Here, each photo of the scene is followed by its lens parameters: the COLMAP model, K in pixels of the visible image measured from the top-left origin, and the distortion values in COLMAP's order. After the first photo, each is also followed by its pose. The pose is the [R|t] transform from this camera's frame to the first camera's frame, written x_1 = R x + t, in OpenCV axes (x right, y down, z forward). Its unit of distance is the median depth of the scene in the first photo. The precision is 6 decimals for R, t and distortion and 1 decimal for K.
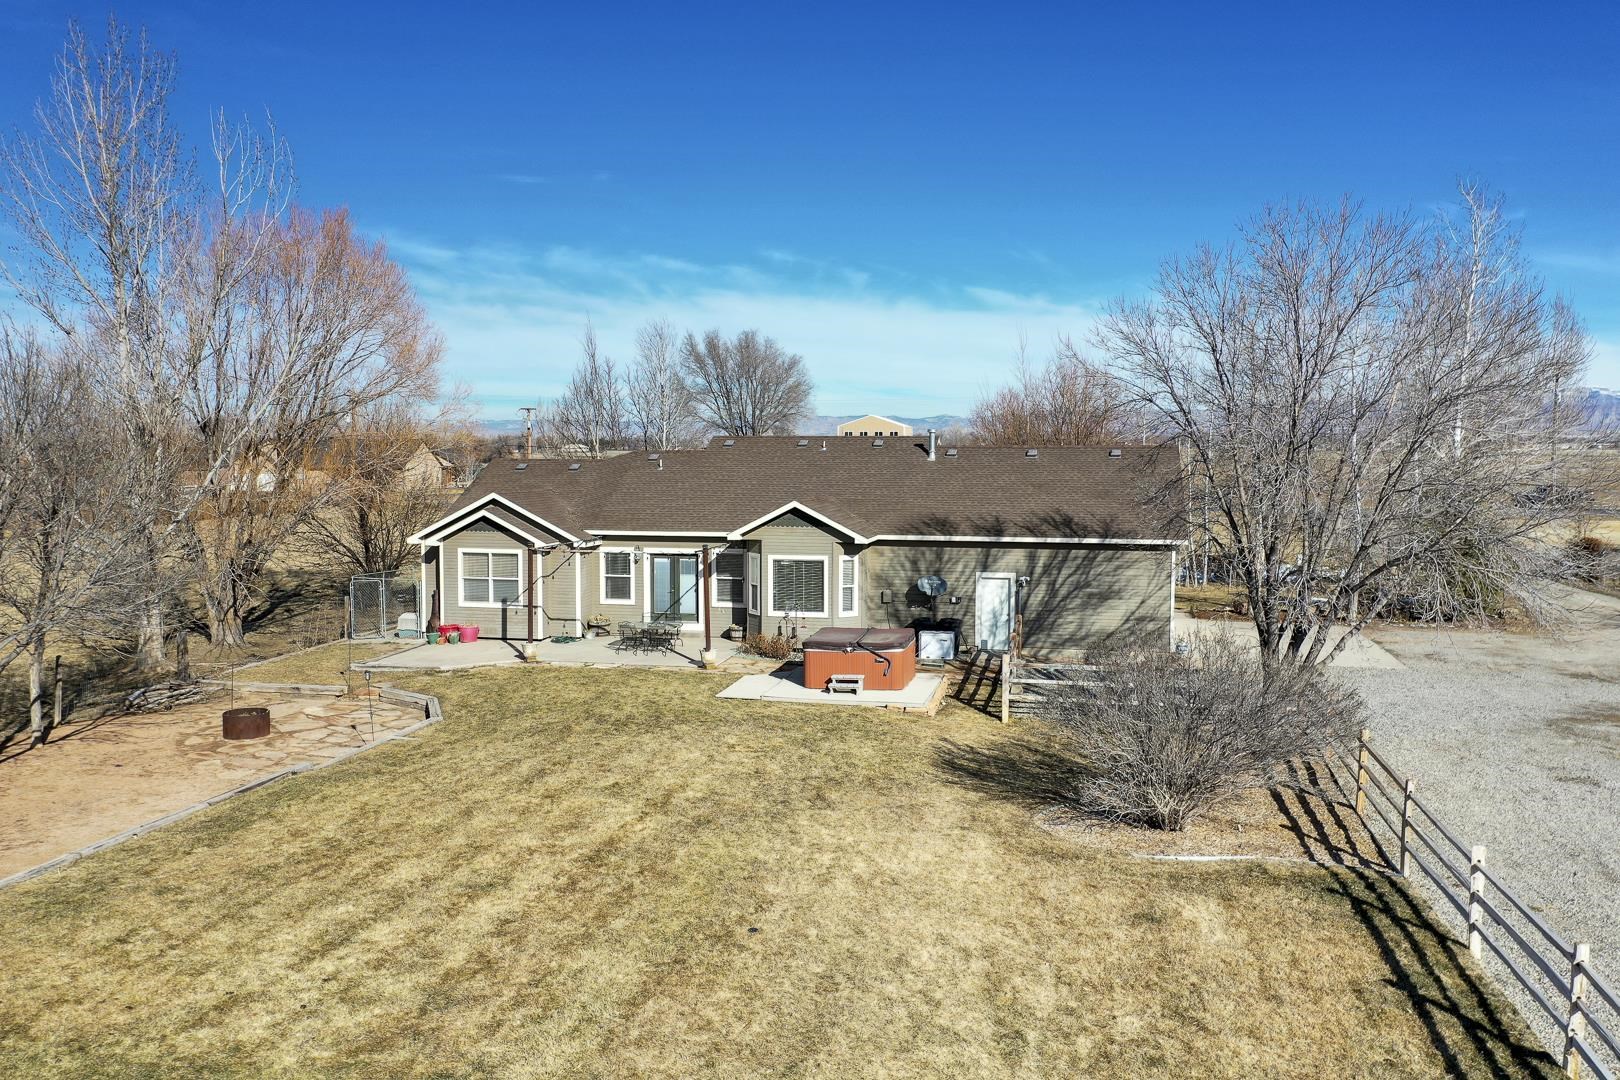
lens RADIAL K [[1267.7, 0, 806.9], [0, 1267.7, 532.0], [0, 0, 1]] dist [-0.038521, -0.008008]
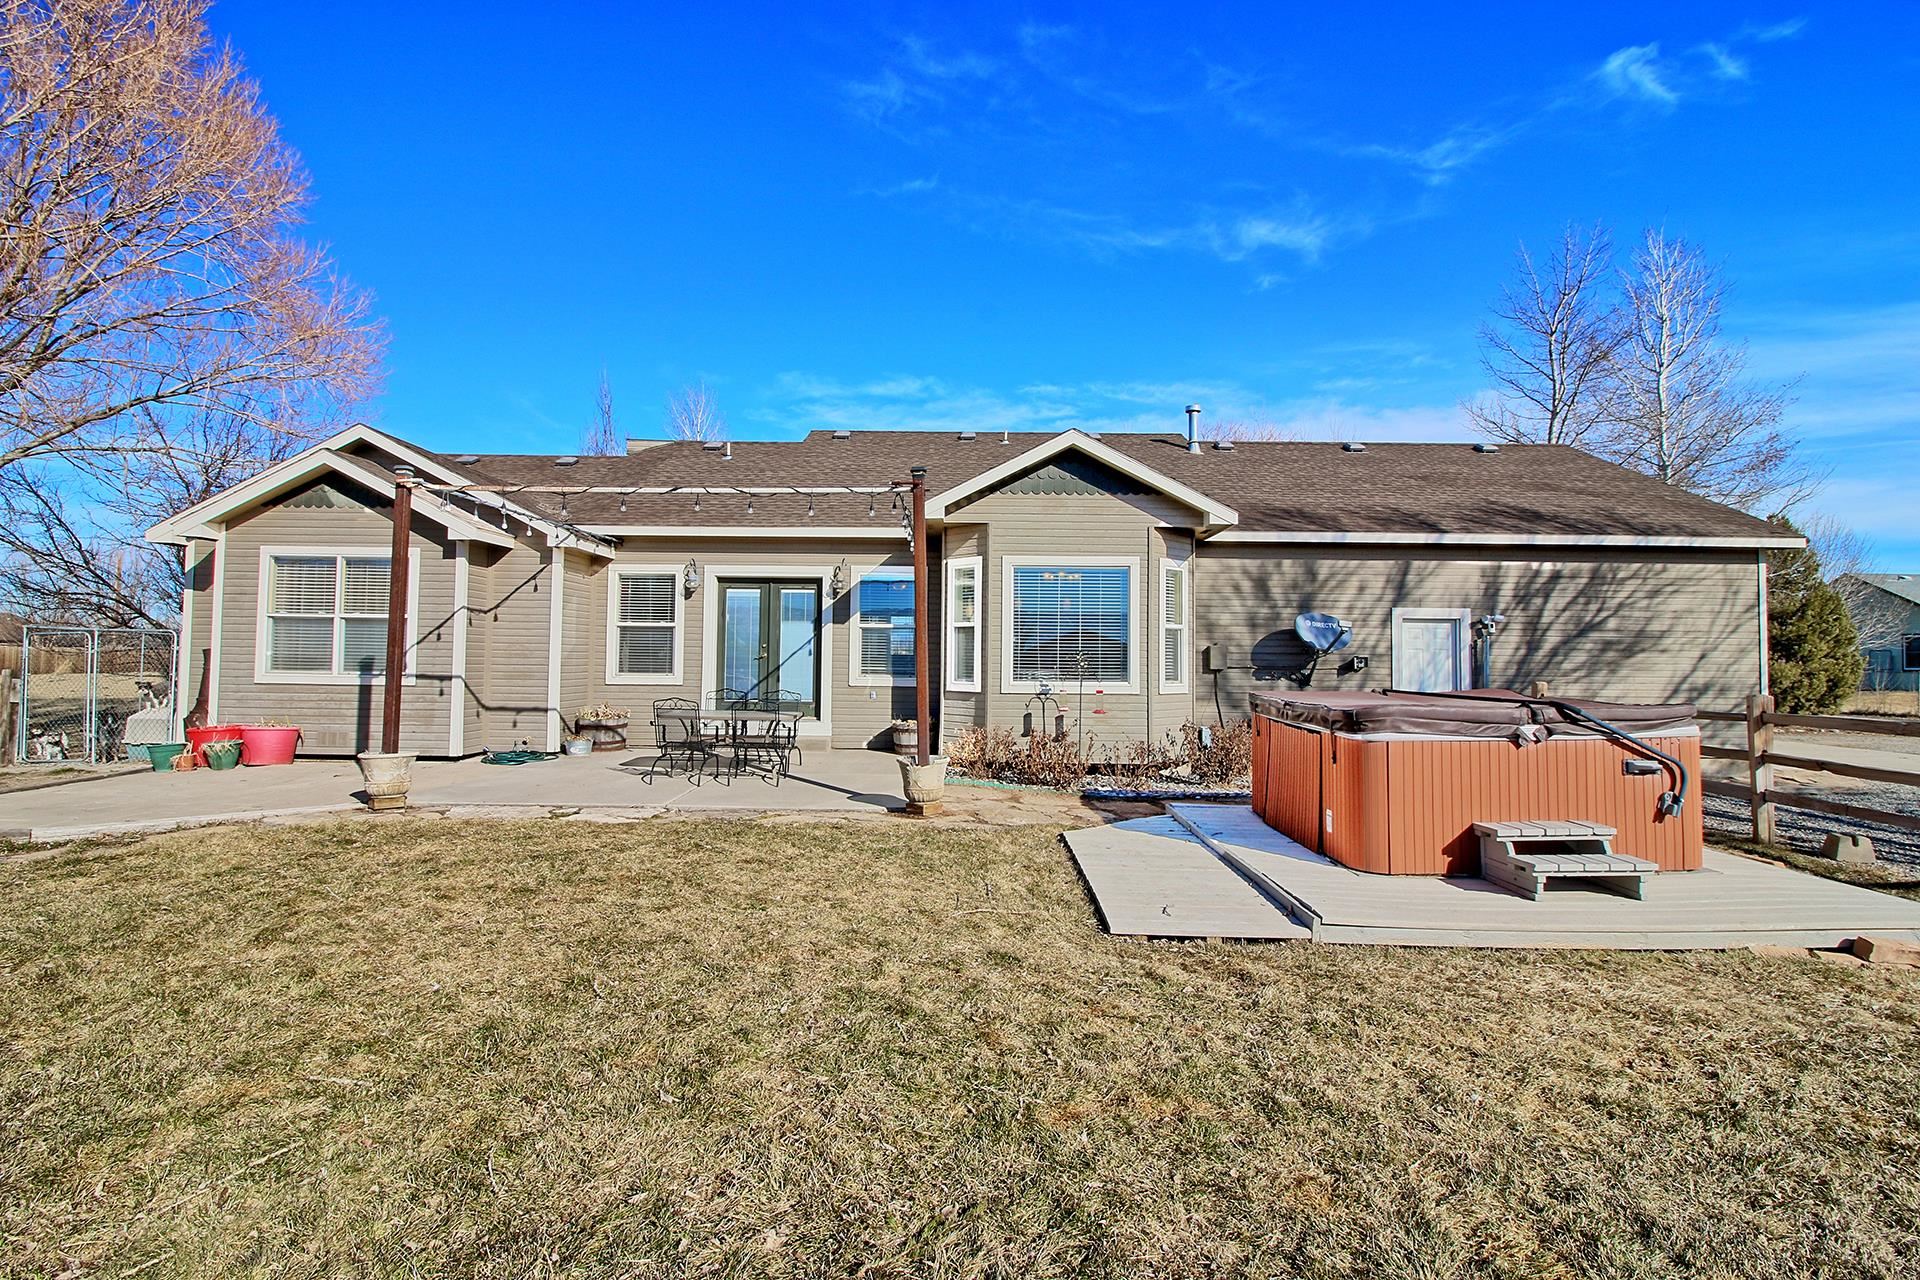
lens RADIAL K [[885.8, 0, 971.2], [0, 885.8, 609.5], [0, 0, 1]] dist [-0.026693, 0.000267]
pose [[0.974202, 0.018581, 0.224910, -0.109084], [0.006491, 0.993885, -0.110228, 0.069736], [-0.225583, 0.108844, 0.968125, 0.673757]]
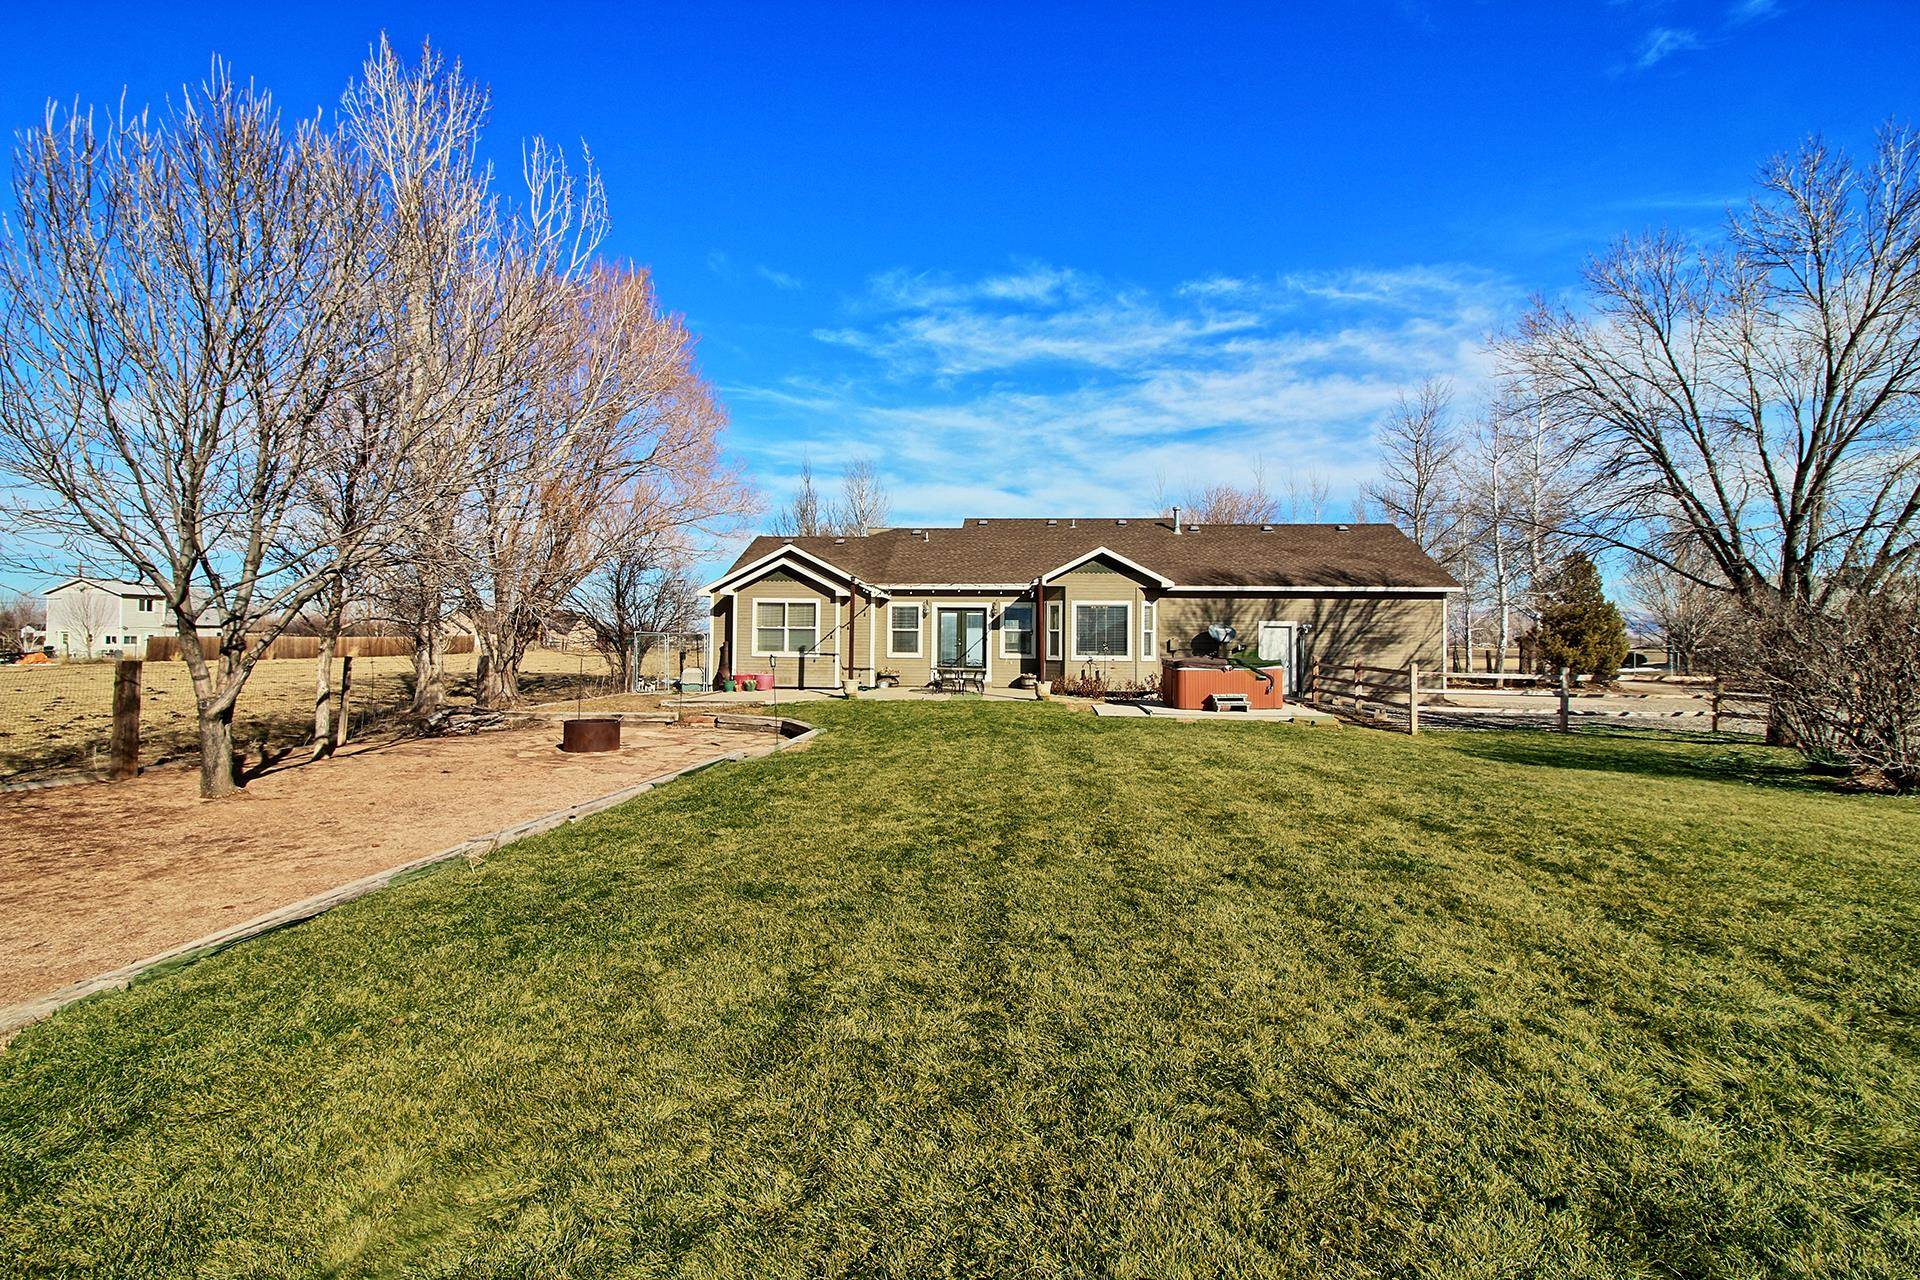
lens RADIAL K [[885.8, 0, 944.8], [0, 885.8, 642.0], [0, 0, 1]] dist [-0.026693, 0.000267]
pose [[0.993599, 0.008593, 0.112641, -0.207193], [-0.001556, 0.998049, -0.062412, 0.093490], [-0.112958, 0.061837, 0.991674, 0.289538]]
